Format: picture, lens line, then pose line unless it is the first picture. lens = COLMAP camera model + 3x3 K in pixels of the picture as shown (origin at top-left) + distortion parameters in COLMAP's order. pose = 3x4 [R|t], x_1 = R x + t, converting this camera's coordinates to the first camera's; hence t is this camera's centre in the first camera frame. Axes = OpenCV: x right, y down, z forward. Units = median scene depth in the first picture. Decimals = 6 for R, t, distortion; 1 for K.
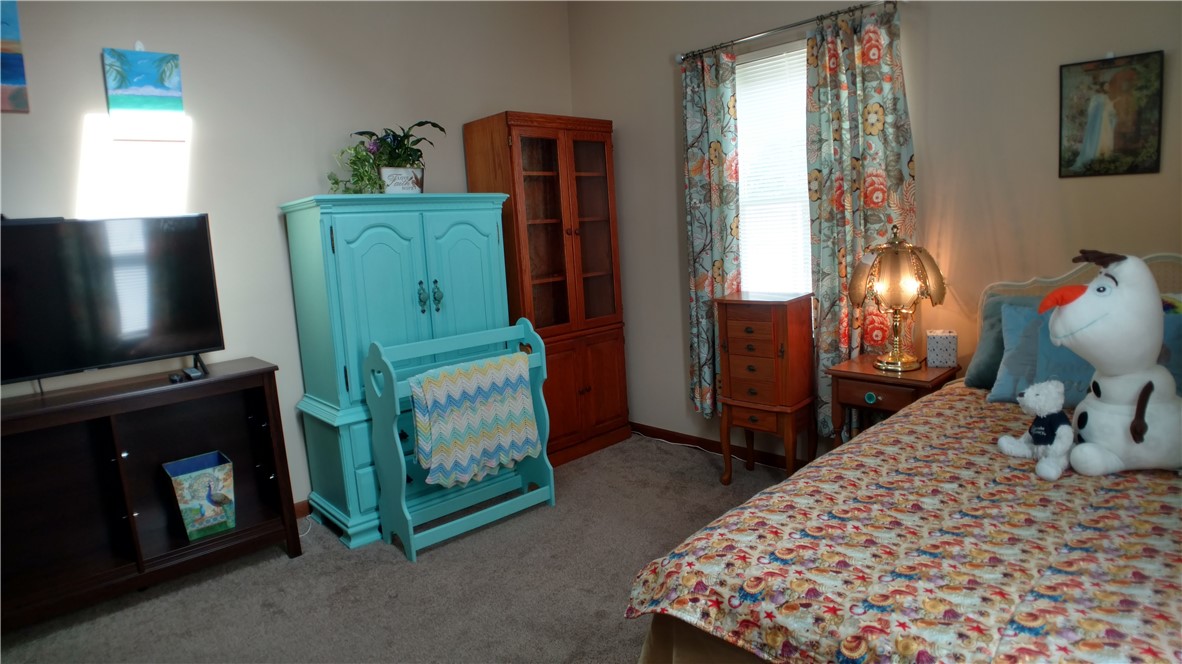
lens RADIAL K [[658.8, 0, 591.8], [0, 658.8, 332.0], [0, 0, 1]] dist [-0.108955, 0.026666]
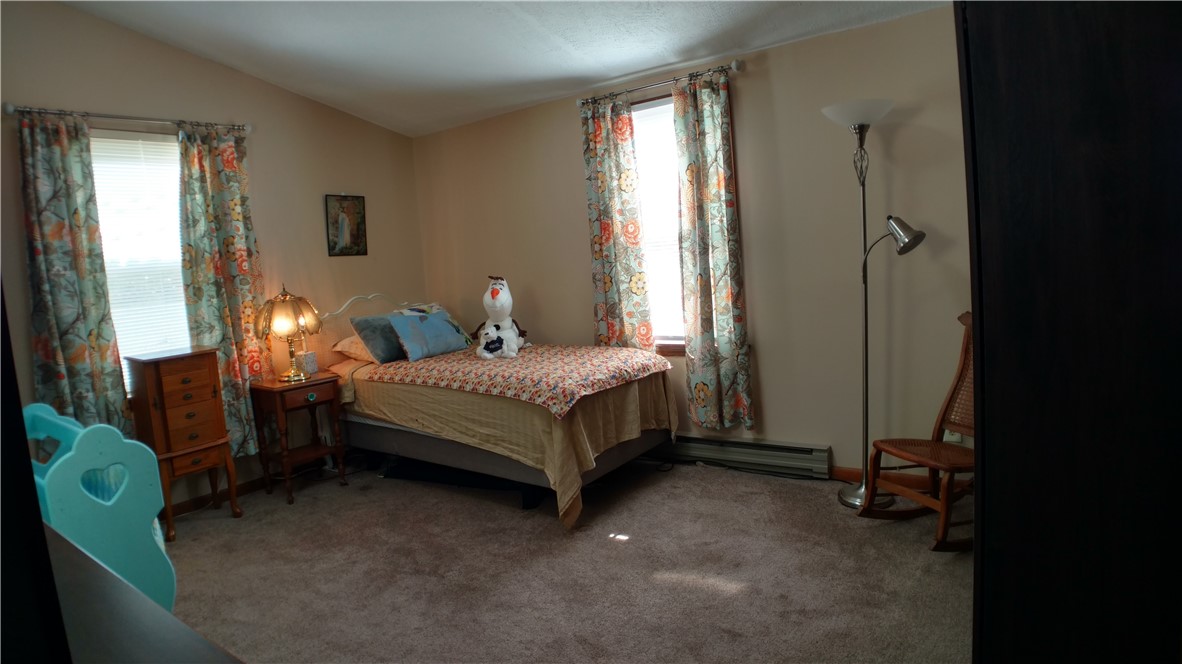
lens RADIAL K [[658.8, 0, 593.6], [0, 658.8, 331.6], [0, 0, 1]] dist [-0.108955, 0.026666]
pose [[-0.194074, -0.037101, 0.980285, -1.033830], [0.226870, 0.970497, 0.081645, -0.015985], [-0.954393, 0.238242, -0.179931, 0.563369]]
